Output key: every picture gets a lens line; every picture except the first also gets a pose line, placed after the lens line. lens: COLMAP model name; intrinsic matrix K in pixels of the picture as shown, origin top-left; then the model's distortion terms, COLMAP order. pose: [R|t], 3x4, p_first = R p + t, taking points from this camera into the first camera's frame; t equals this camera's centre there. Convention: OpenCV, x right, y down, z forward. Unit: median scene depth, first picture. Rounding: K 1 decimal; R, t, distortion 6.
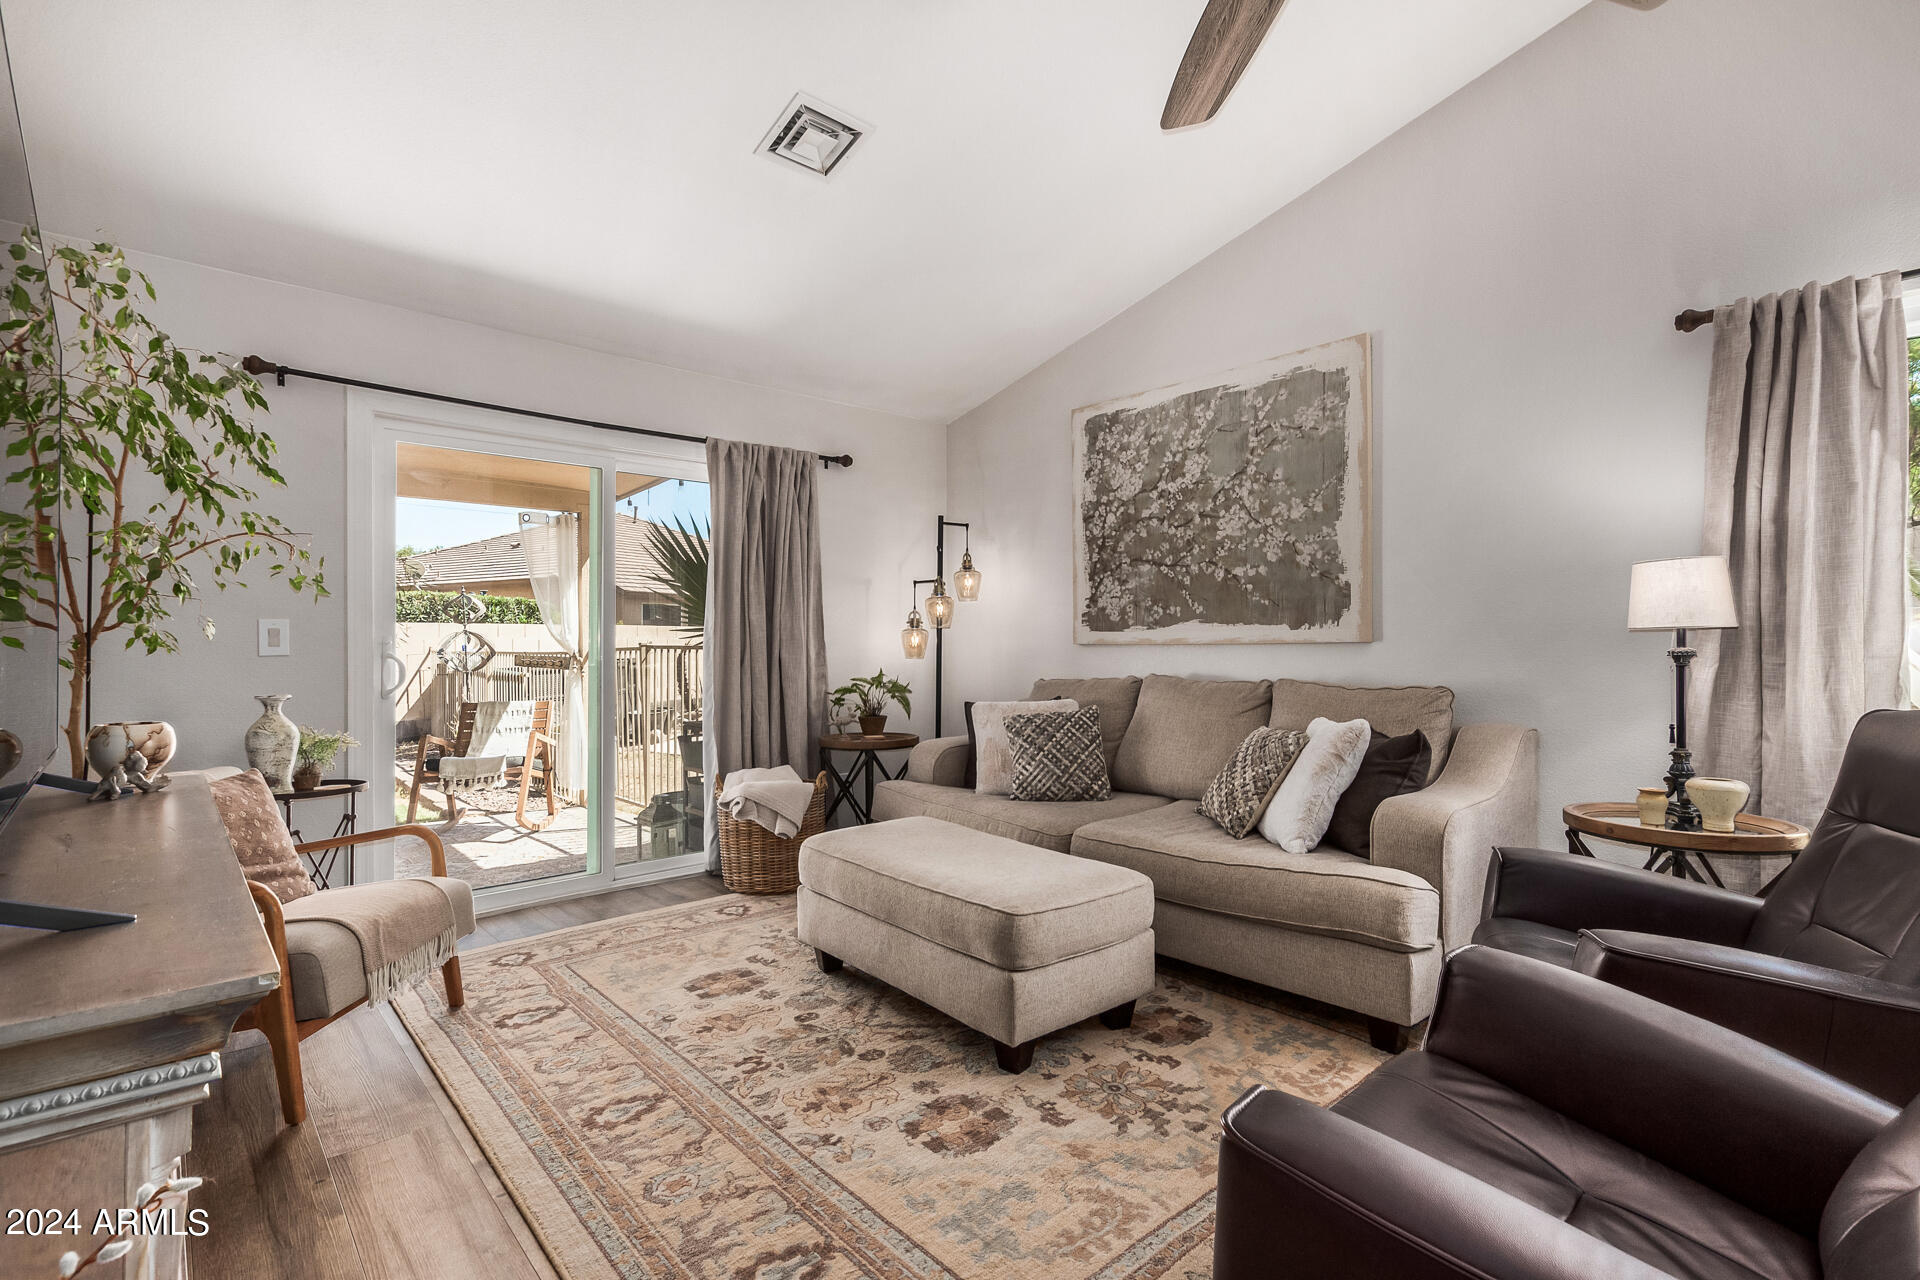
lens RADIAL K [[885.7, 0, 967.7], [0, 885.7, 627.0], [0, 0, 1]] dist [0.009551, -0.001208]
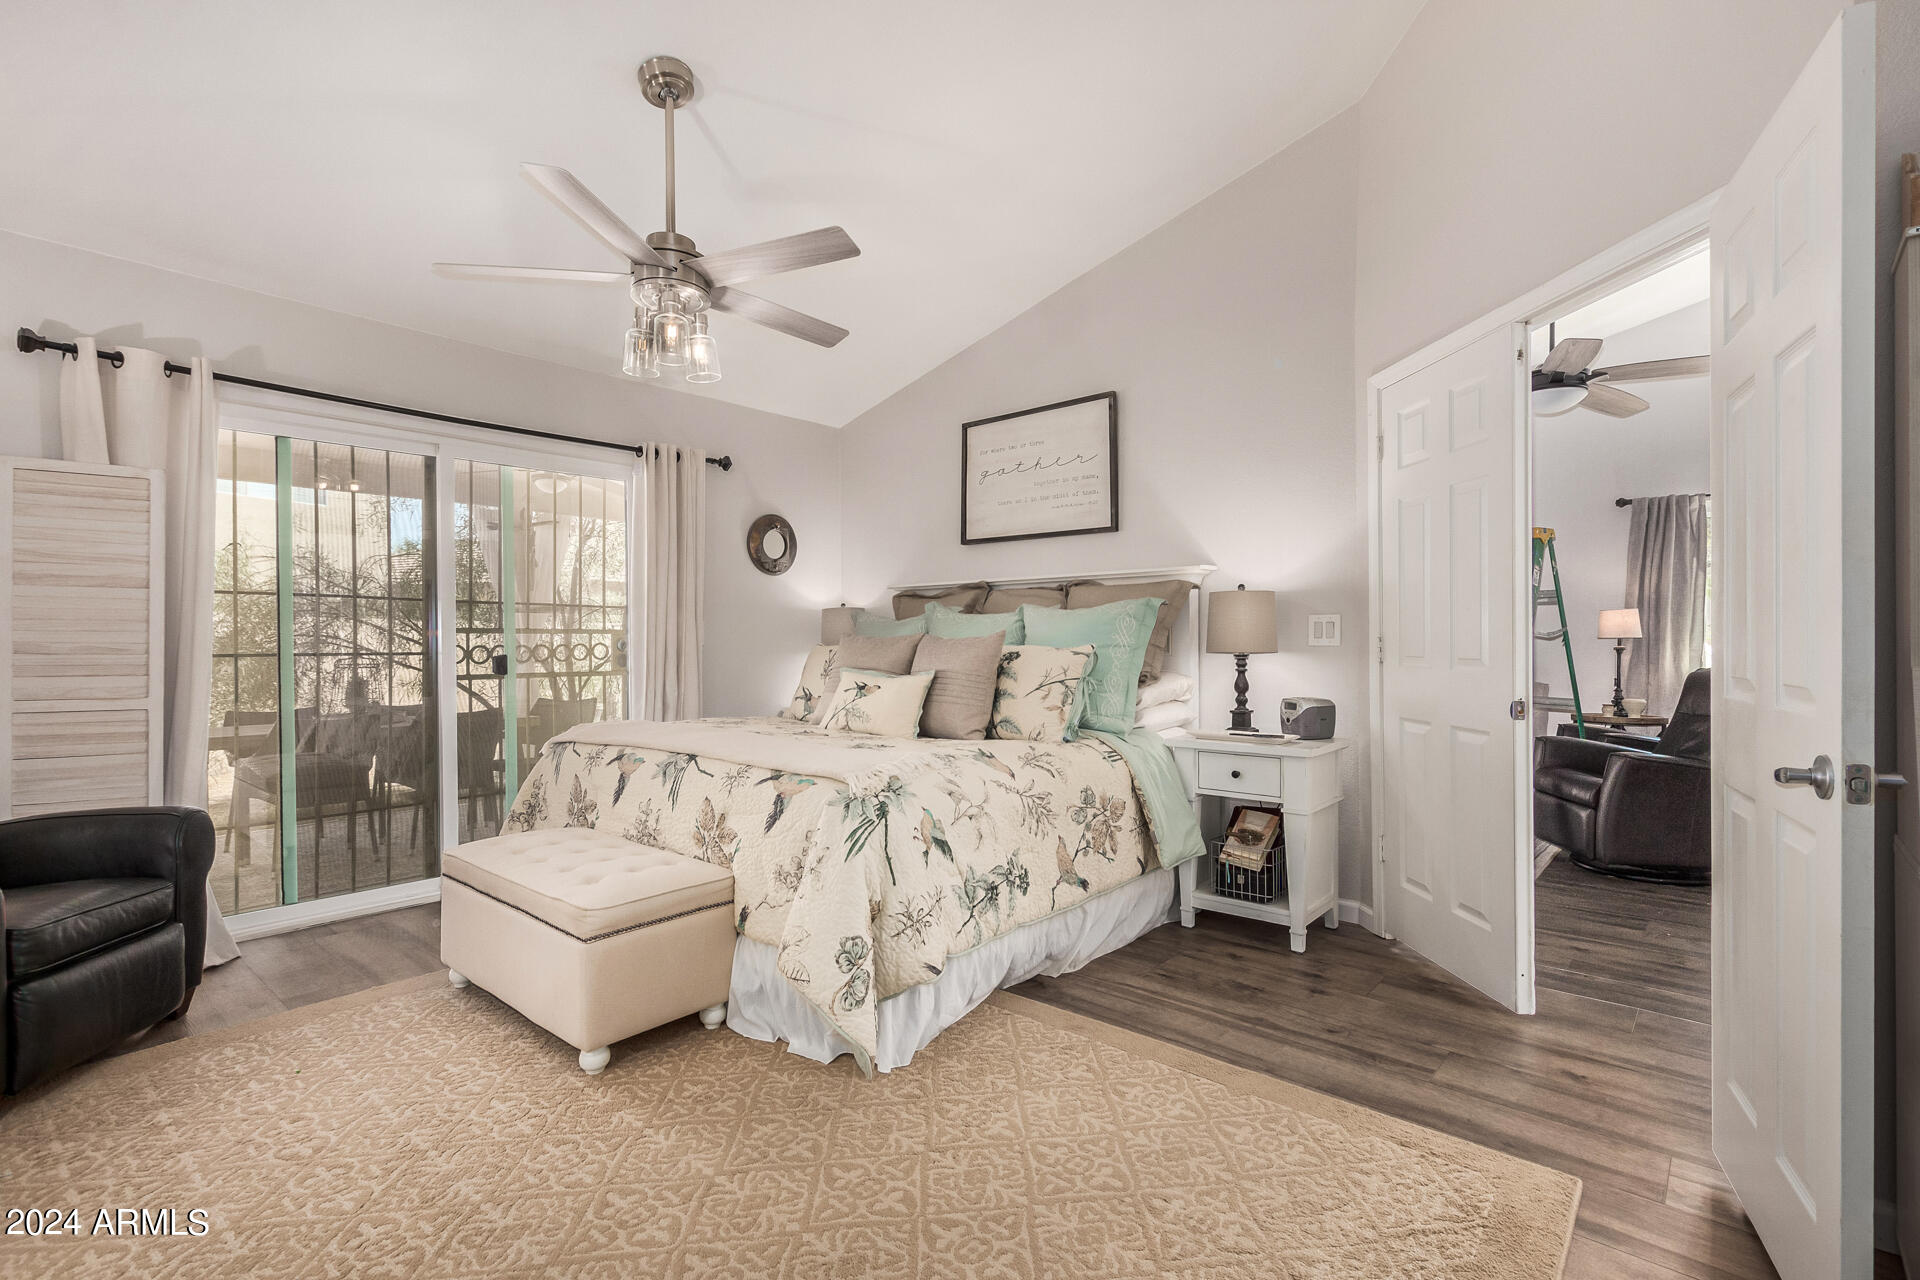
lens RADIAL K [[885.7, 0, 958.4], [0, 885.7, 639.9], [0, 0, 1]] dist [0.009551, -0.001208]
pose [[0.995035, 0.005468, 0.099380, -1.064524], [-0.007031, 0.999857, 0.015385, -0.015410], [-0.099281, -0.016007, 0.994931, -1.063087]]
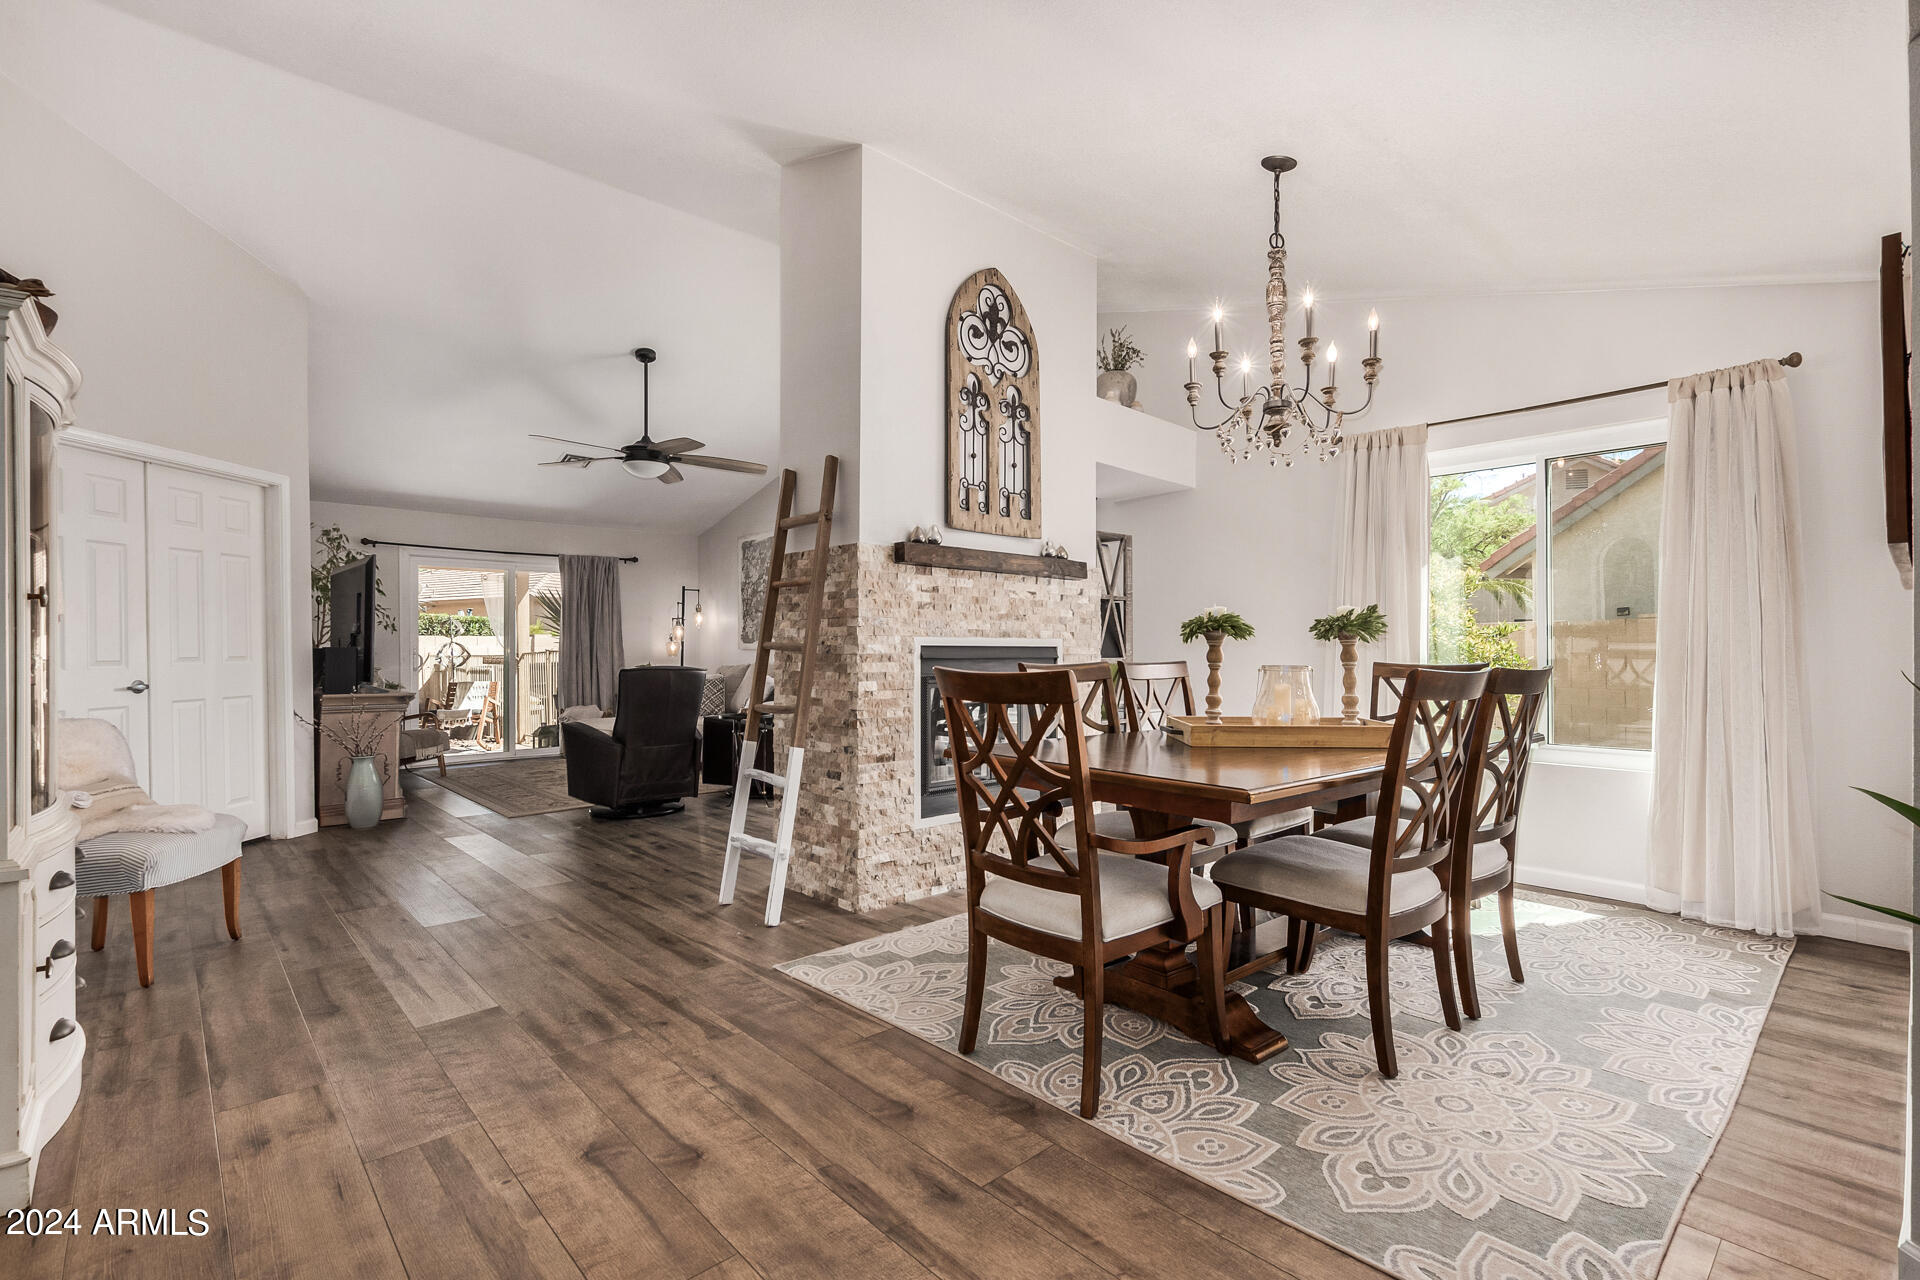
lens RADIAL K [[885.7, 0, 953.6], [0, 885.7, 635.1], [0, 0, 1]] dist [0.009551, -0.001208]
pose [[0.999973, -0.002308, -0.007035, 1.045952], [0.002325, 0.999995, 0.002328, -0.027990], [0.007030, -0.002345, 0.999973, -1.777309]]
